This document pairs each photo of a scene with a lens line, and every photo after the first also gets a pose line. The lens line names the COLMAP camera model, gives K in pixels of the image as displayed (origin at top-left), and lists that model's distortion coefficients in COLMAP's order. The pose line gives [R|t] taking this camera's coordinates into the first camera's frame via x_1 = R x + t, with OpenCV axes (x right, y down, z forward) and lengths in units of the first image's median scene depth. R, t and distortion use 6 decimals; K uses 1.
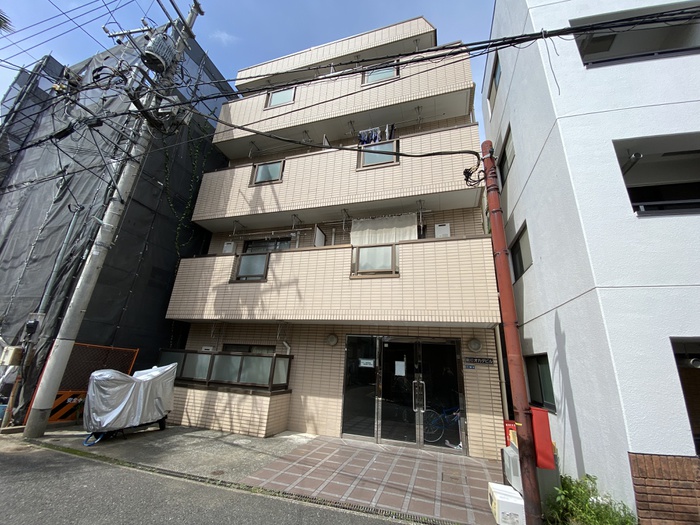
lens RADIAL K [[282.4, 0, 350.0], [0, 282.4, 262.5], [0, 0, 1]] dist [0.000314, -0.000196]
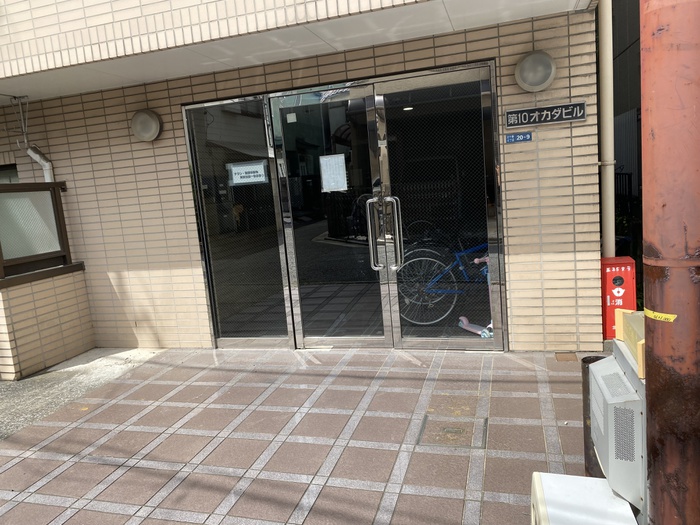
lens RADIAL K [[512.0, 0, 347.3], [0, 512.0, 245.3], [0, 0, 1]] dist [0.089394, -0.127163]
pose [[0.989636, -0.143067, -0.012360, 0.208806], [0.133654, 0.886199, 0.443608, 0.176676], [-0.052512, -0.440662, 0.896136, 0.385096]]
